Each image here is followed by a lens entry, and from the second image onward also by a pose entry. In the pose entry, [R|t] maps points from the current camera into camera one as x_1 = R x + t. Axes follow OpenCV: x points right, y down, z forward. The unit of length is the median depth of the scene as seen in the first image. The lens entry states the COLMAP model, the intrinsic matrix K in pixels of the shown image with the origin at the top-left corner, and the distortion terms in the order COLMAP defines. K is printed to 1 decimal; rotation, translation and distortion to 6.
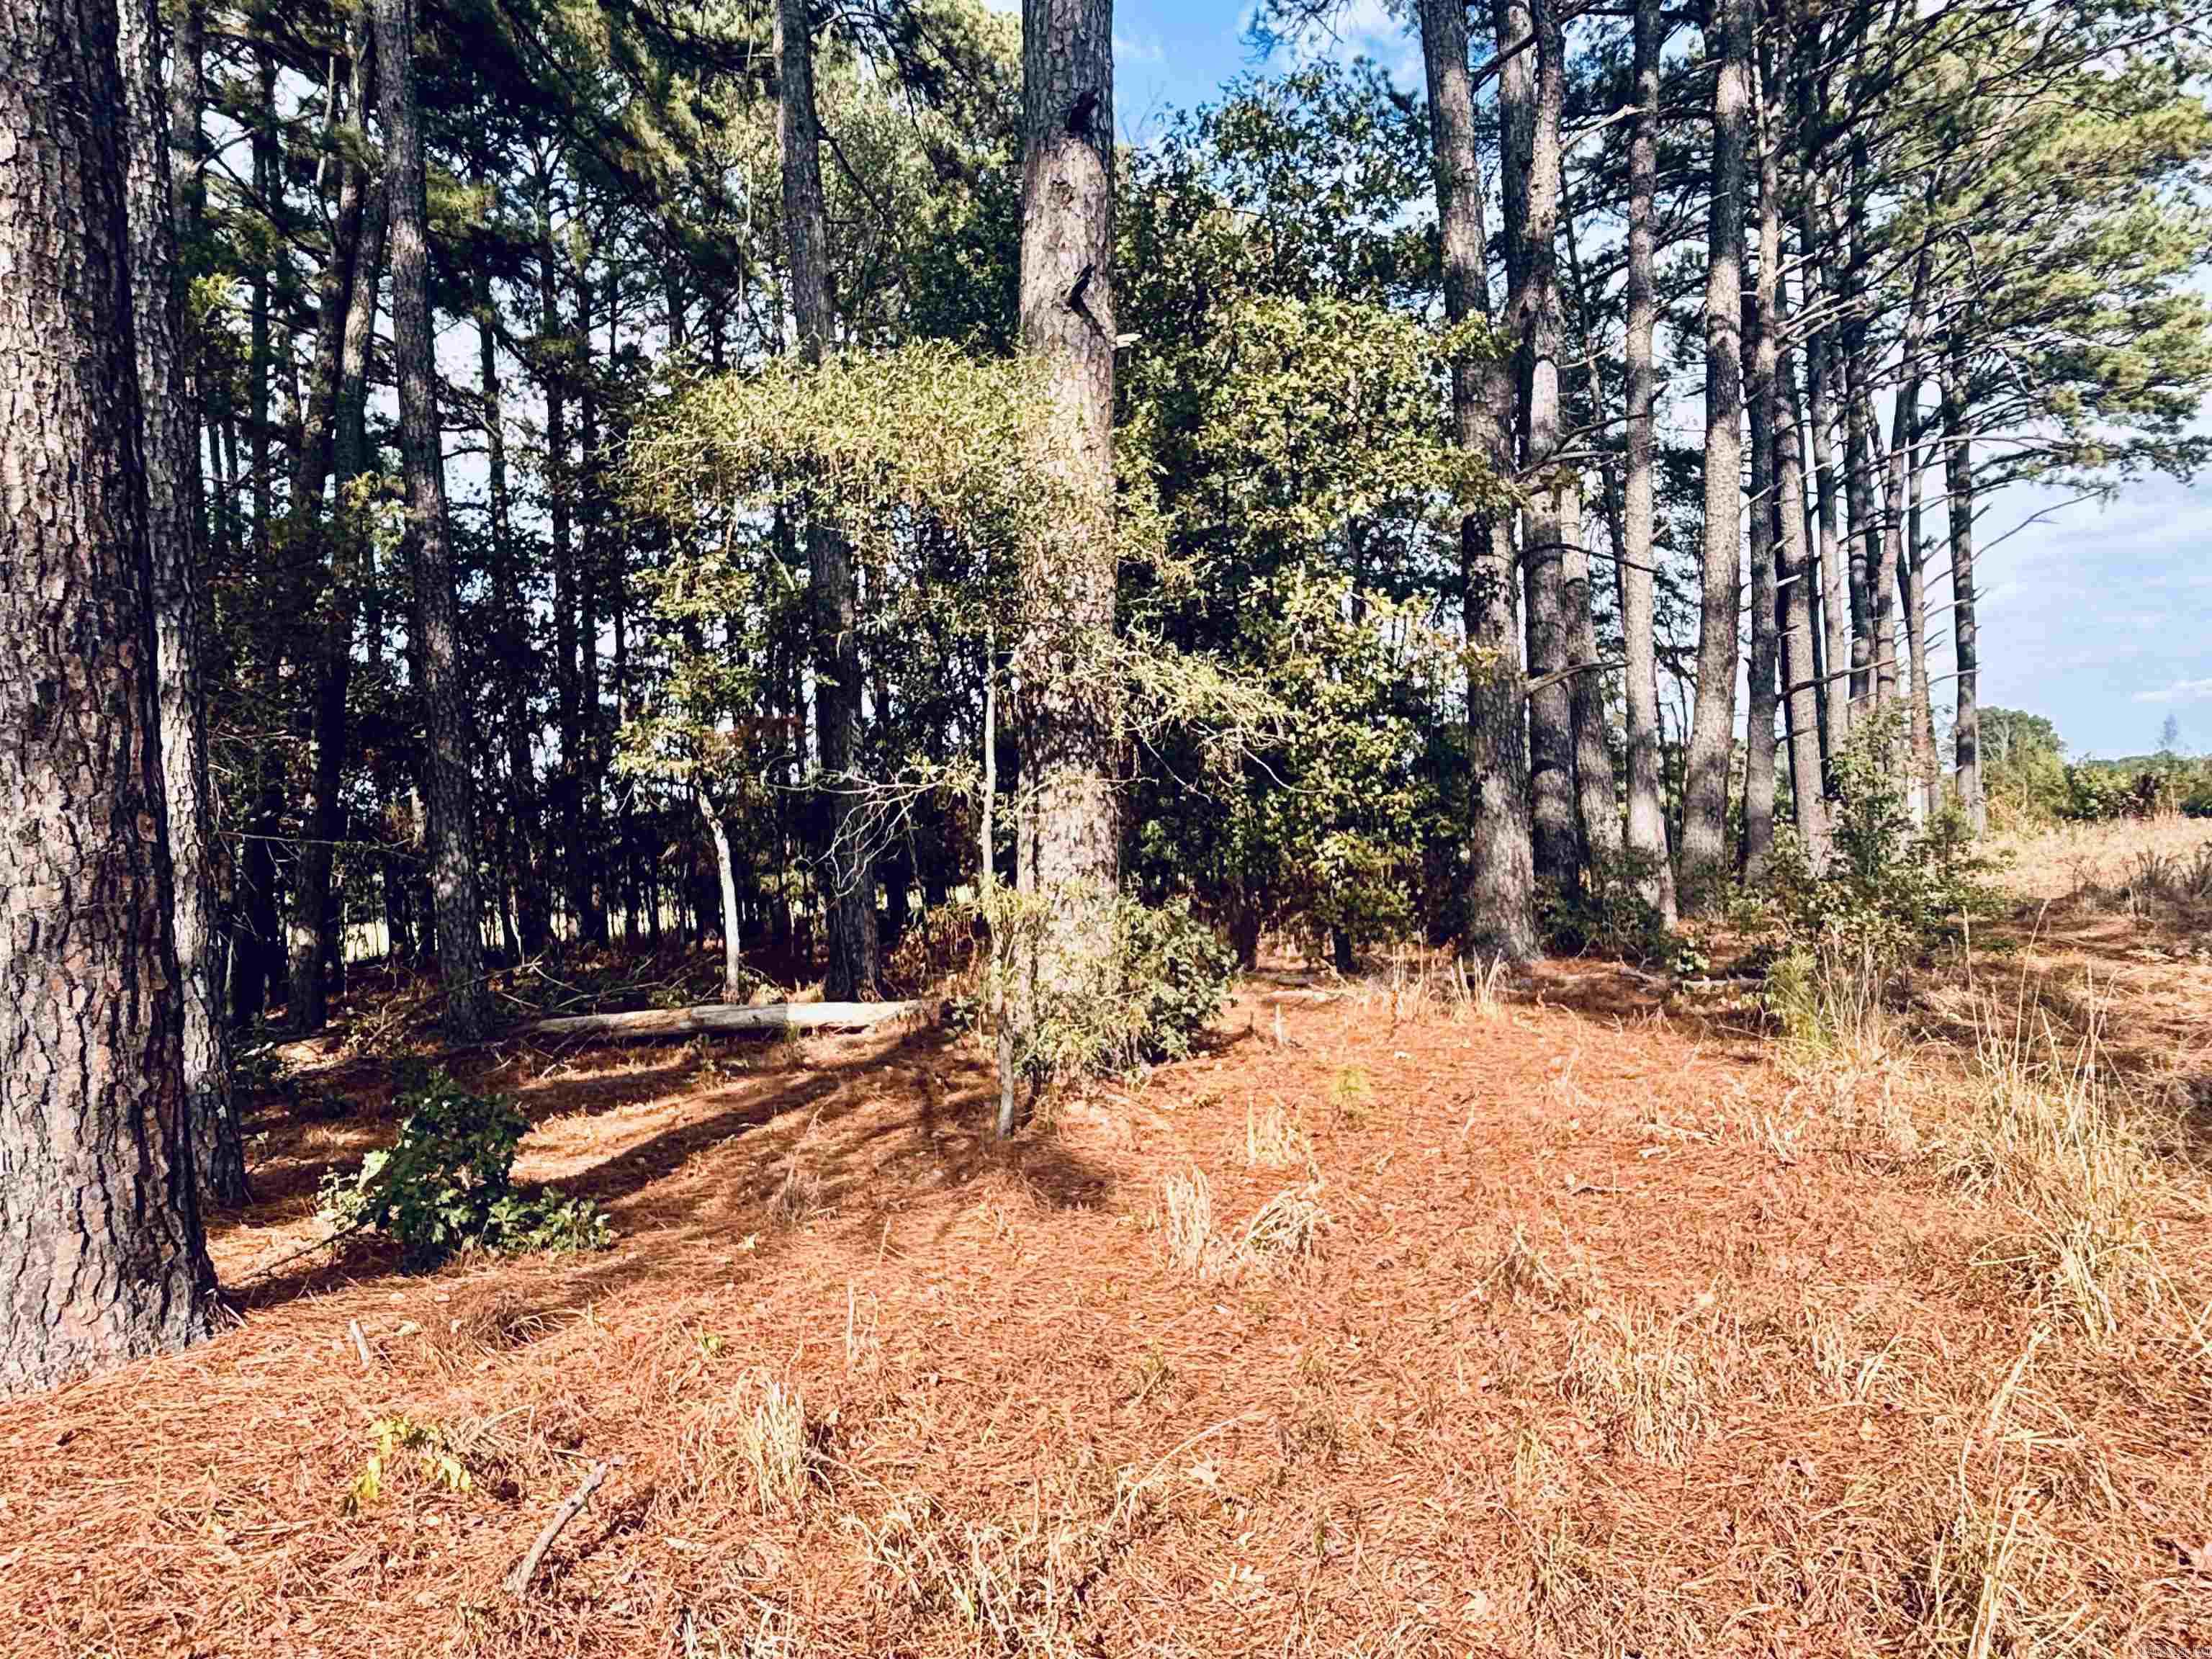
lens RADIAL K [[1397.6, 0, 1085.0], [0, 1397.6, 833.6], [0, 0, 1]] dist [0.003709, -0.012424]
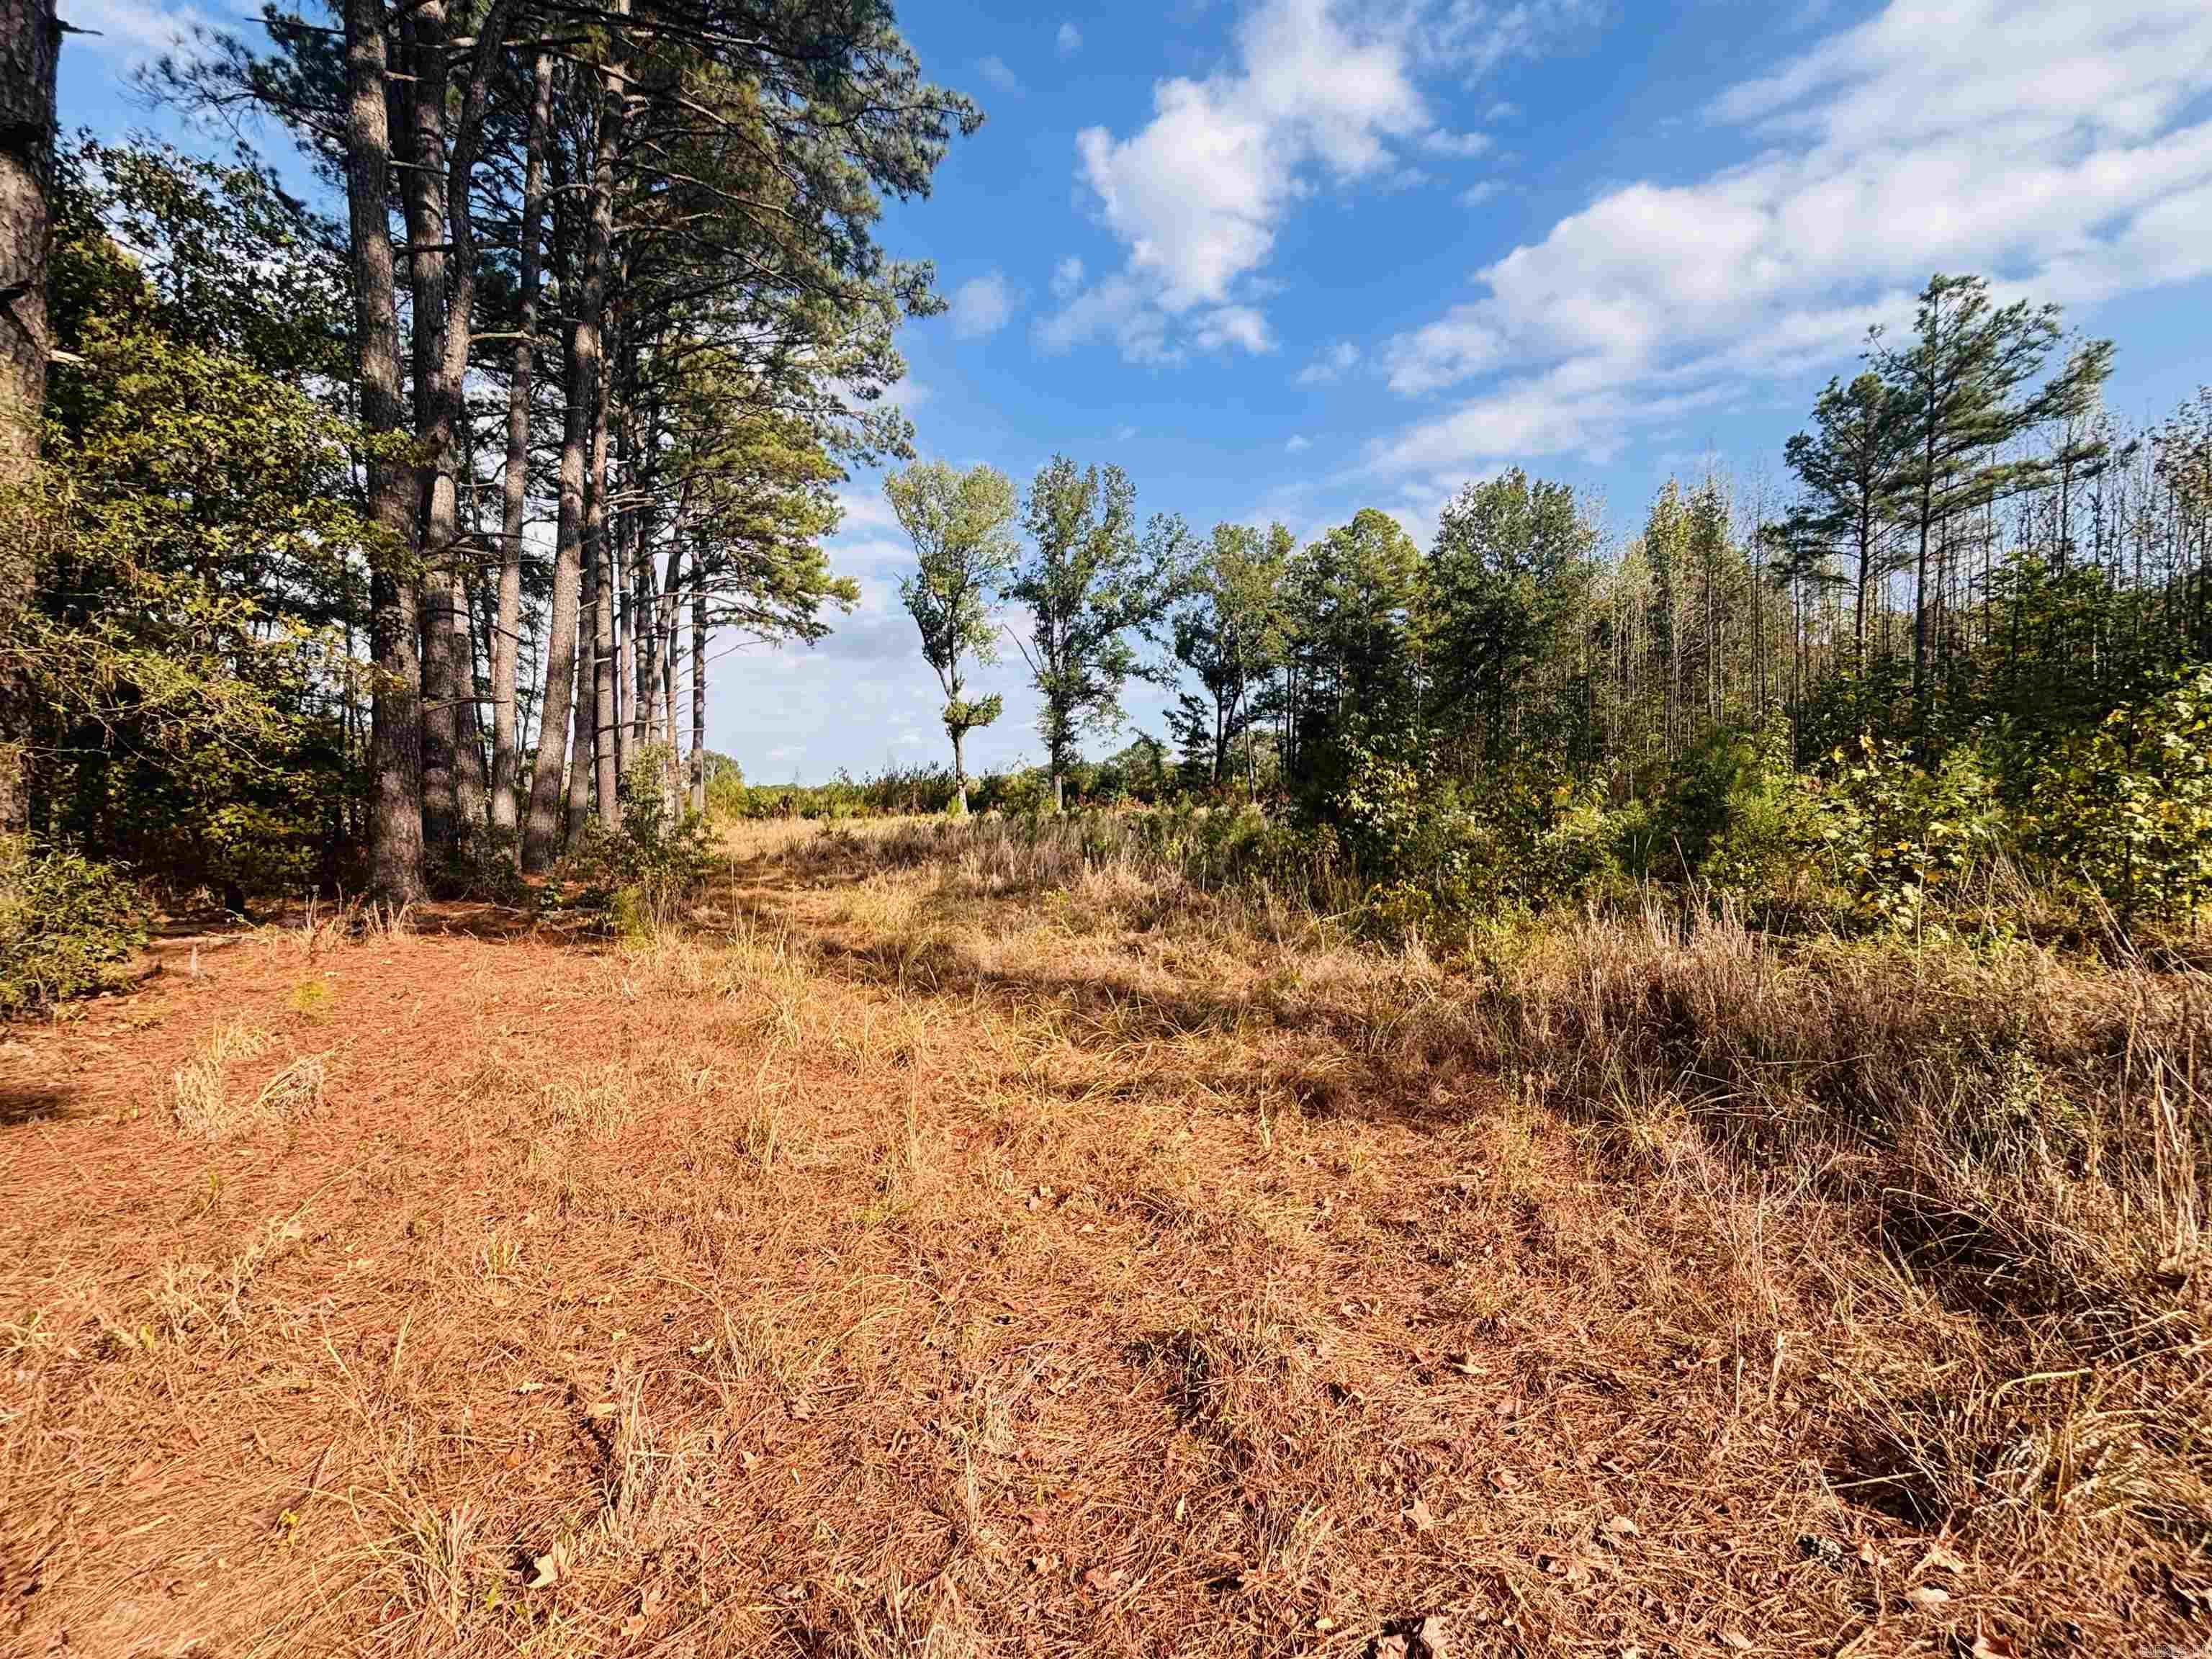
lens RADIAL K [[888.2, 0, 1127.6], [0, 888.2, 837.4], [0, 0, 1]] dist [-0.003280, -0.000456]
pose [[0.521666, 0.020764, 0.852897, -0.036307], [-0.035034, 0.999382, -0.002902, 0.001262], [-0.852430, -0.028366, 0.522071, -0.033029]]
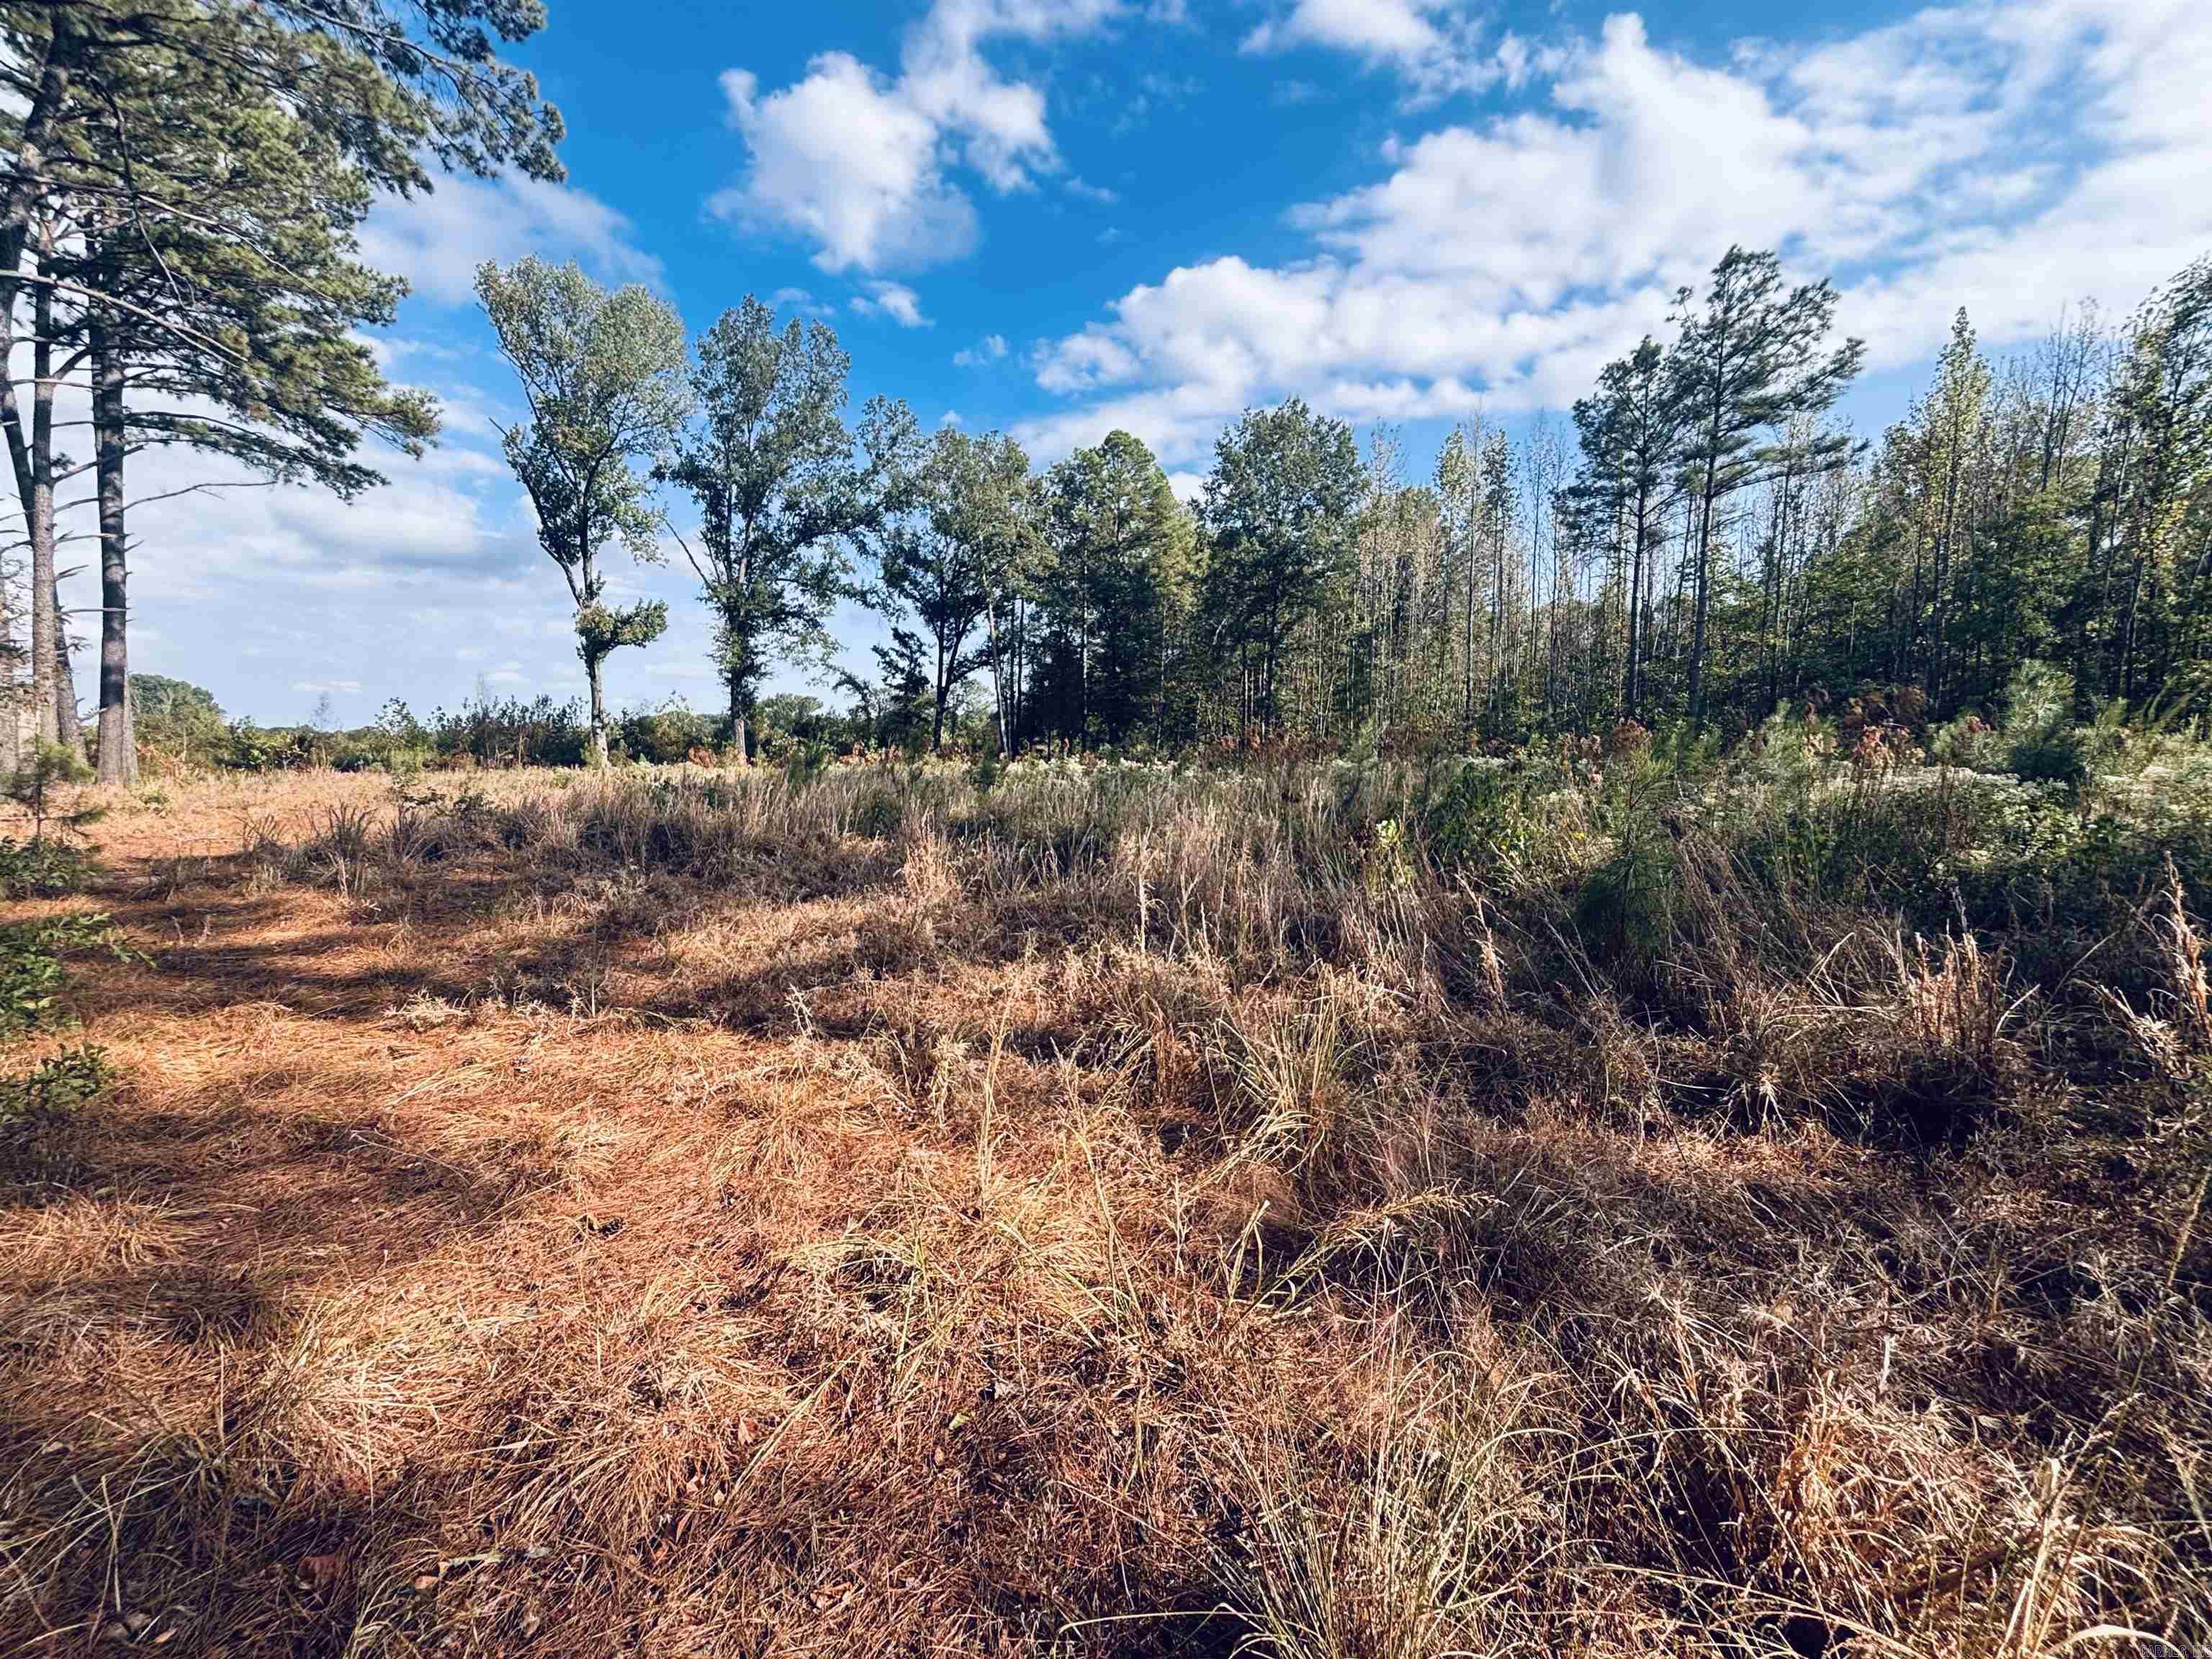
lens RADIAL K [[888.2, 0, 1103.0], [0, 888.2, 833.4], [0, 0, 1]] dist [-0.003280, -0.000456]
pose [[0.175708, -0.015721, 0.984317, 0.257111], [-0.037357, 0.999046, 0.022624, 0.000351], [-0.983733, -0.040746, 0.174953, 0.372305]]
